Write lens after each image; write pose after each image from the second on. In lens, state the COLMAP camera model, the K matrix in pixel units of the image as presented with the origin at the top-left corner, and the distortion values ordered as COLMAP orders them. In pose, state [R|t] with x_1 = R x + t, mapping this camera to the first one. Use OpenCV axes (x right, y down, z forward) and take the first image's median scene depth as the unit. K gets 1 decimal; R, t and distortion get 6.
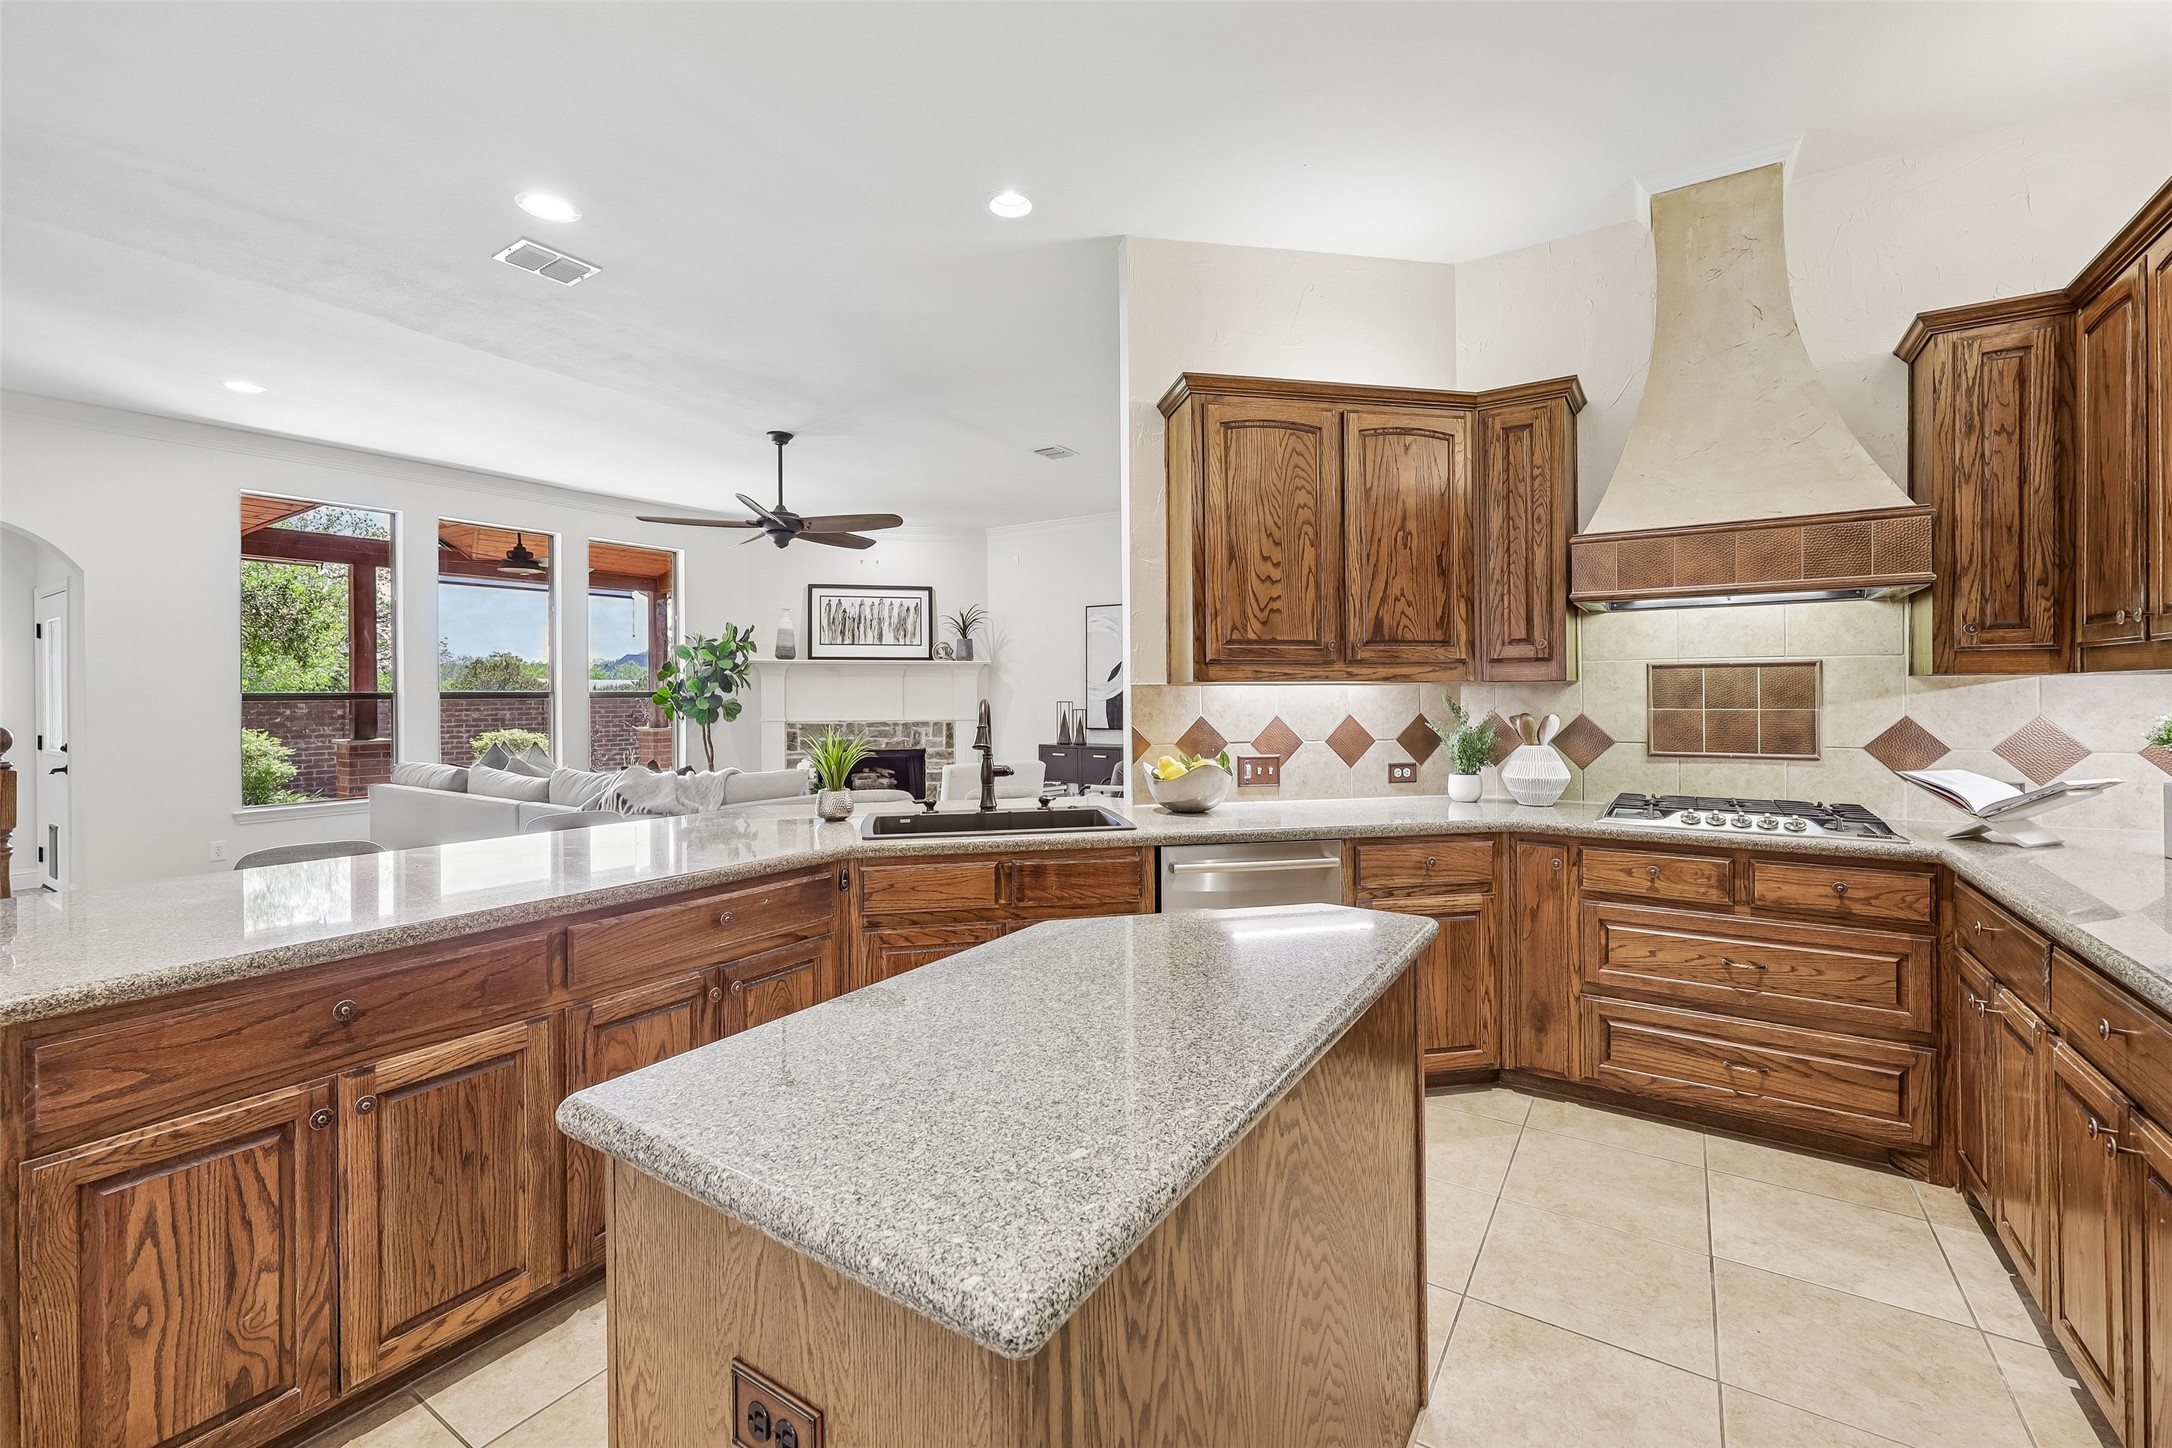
lens RADIAL K [[899.8, 0, 1094.4], [0, 899.8, 696.7], [0, 0, 1]] dist [0.000332, 0.000078]
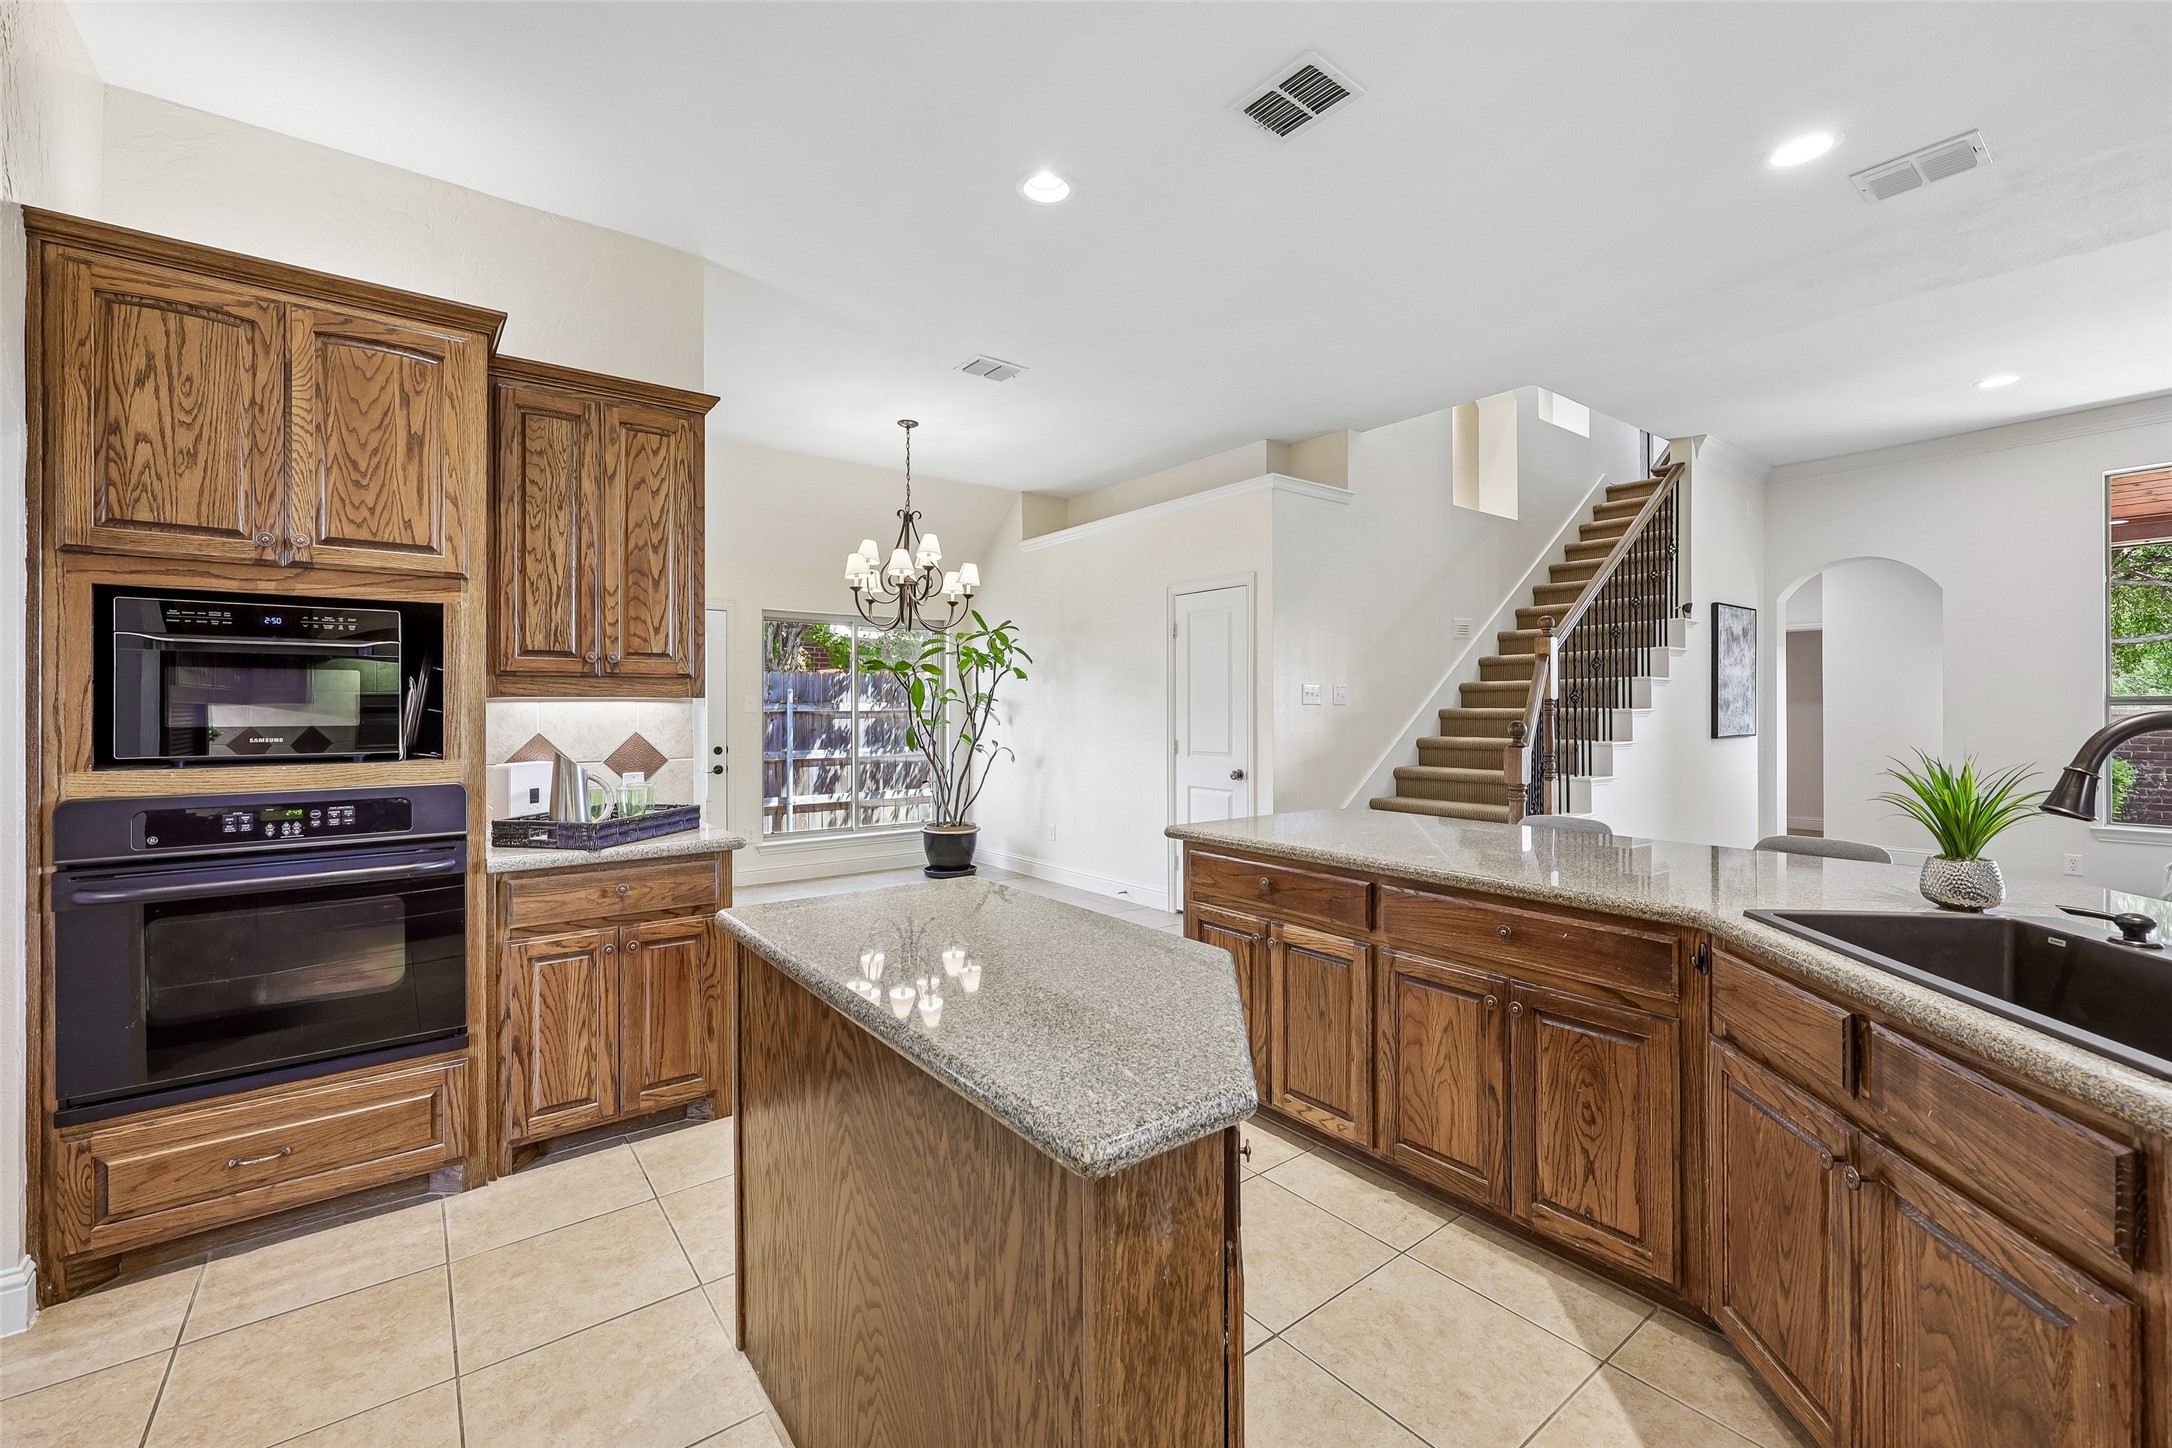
lens RADIAL K [[896.6, 0, 1086.3], [0, 896.6, 710.4], [0, 0, 1]] dist [-0.000093, 0.000043]
pose [[-0.335975, 0.010957, -0.941807, 0.174222], [0.003088, 0.999940, 0.010531, -0.001470], [0.941866, 0.000630, -0.335989, 0.237635]]
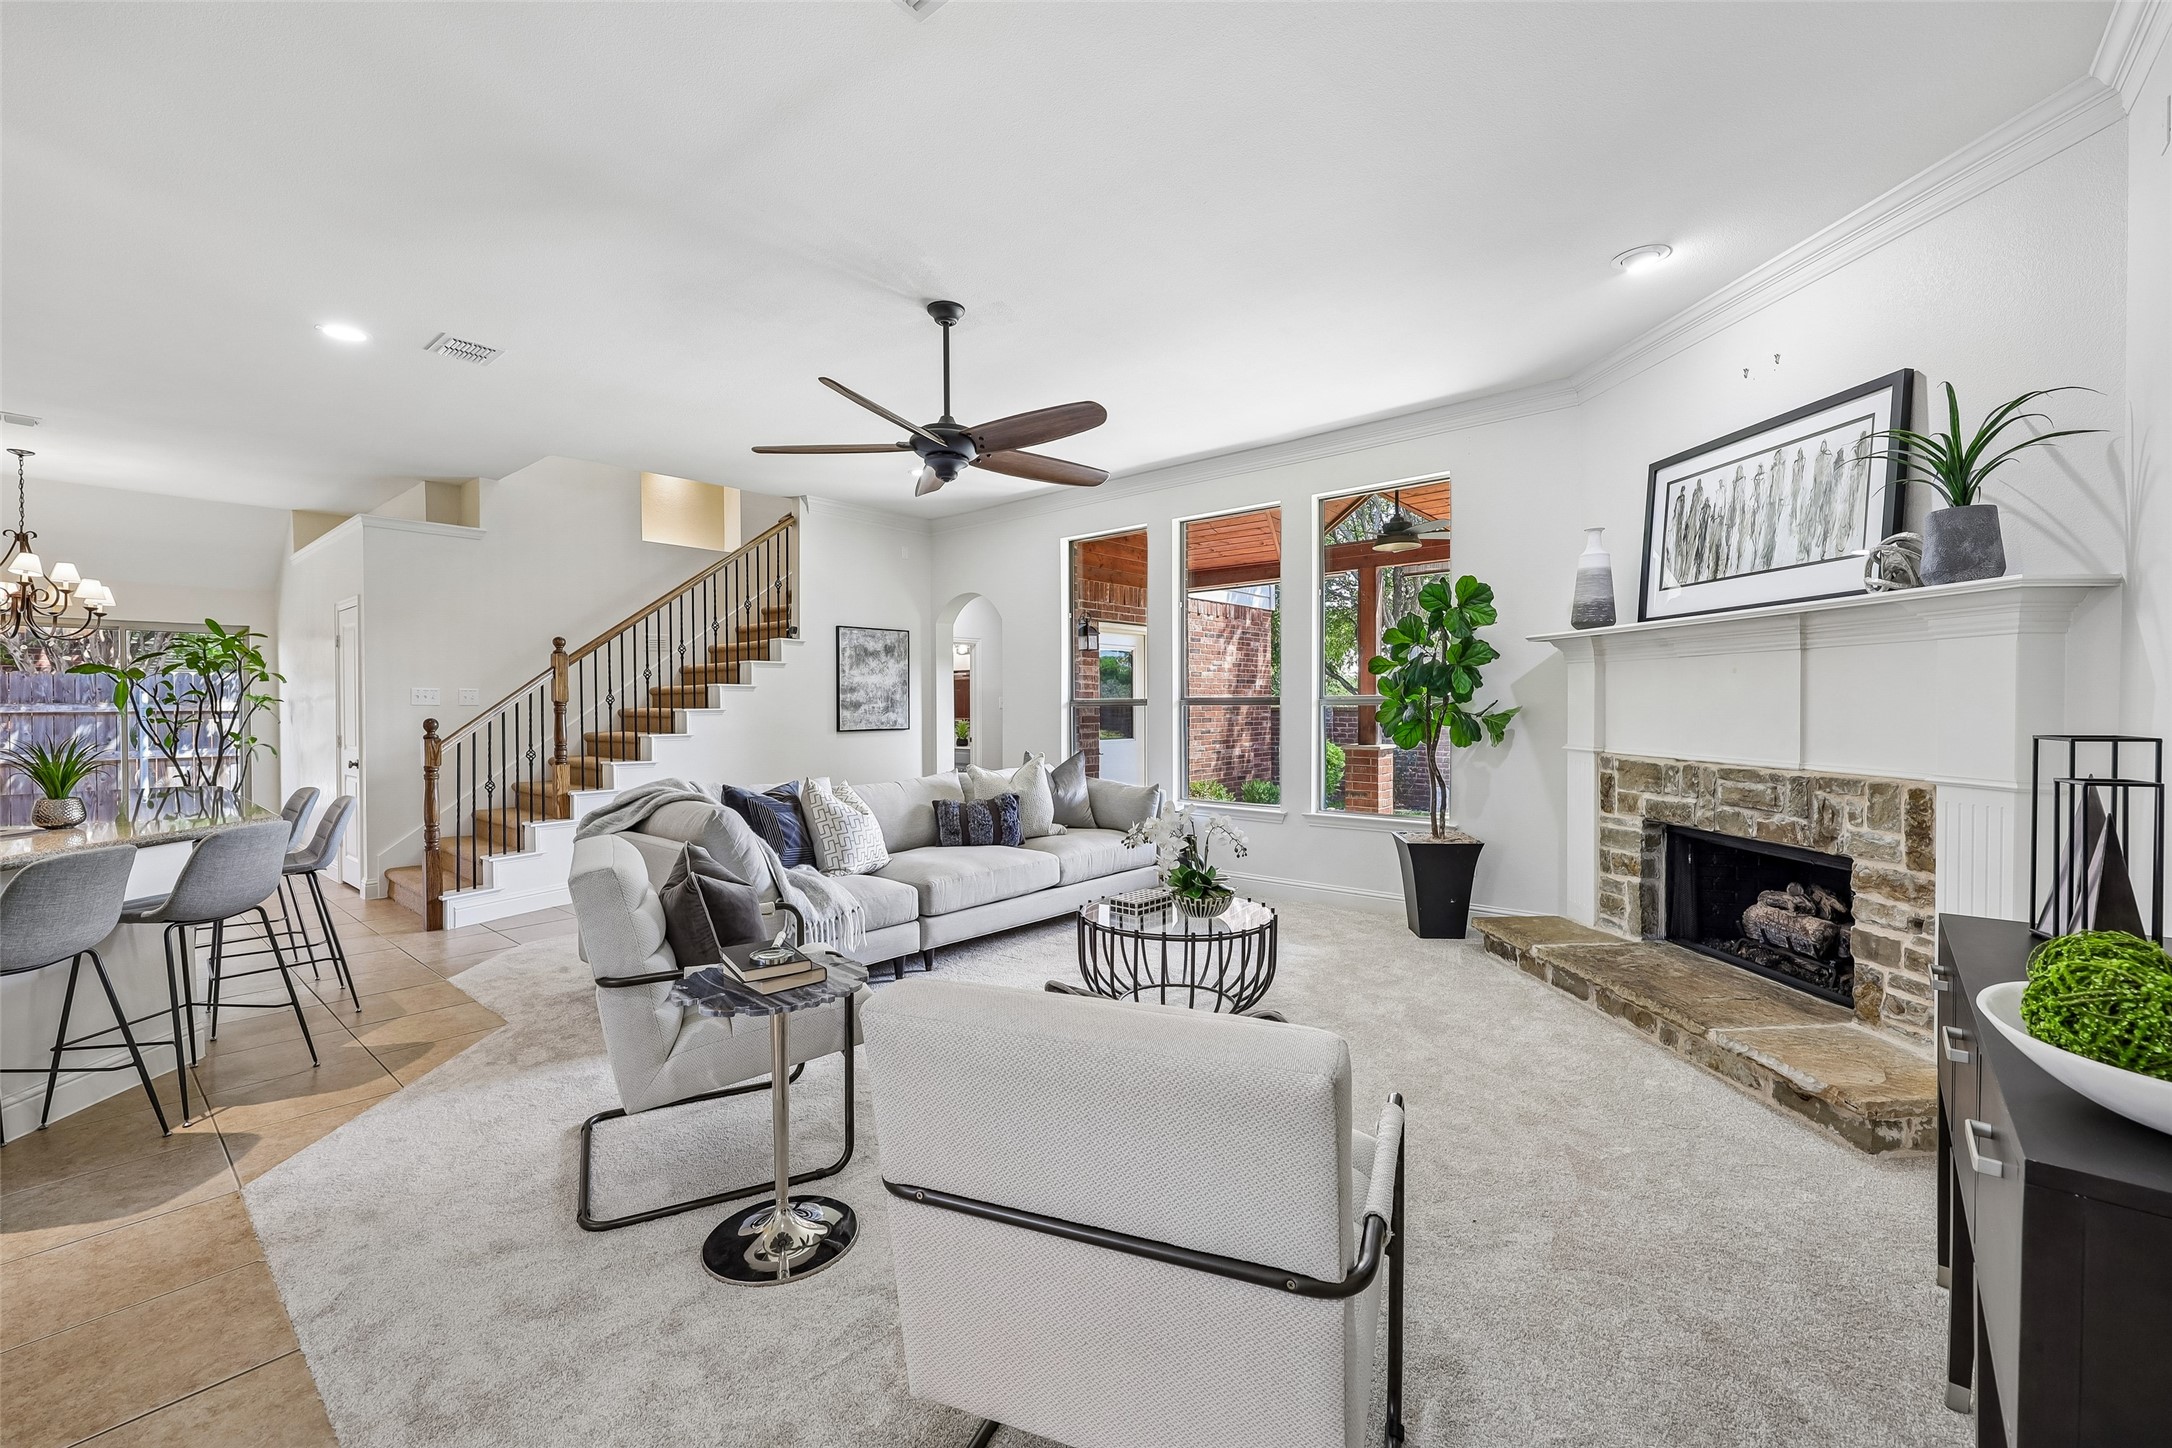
lens RADIAL K [[896.6, 0, 1086.3], [0, 896.6, 710.4], [0, 0, 1]] dist [-0.000093, 0.000043]
pose [[-0.133497, 0.013818, -0.990953, 0.206860], [0.001605, 0.999904, 0.013727, -0.003541], [0.991048, 0.000242, -0.133506, 0.841544]]
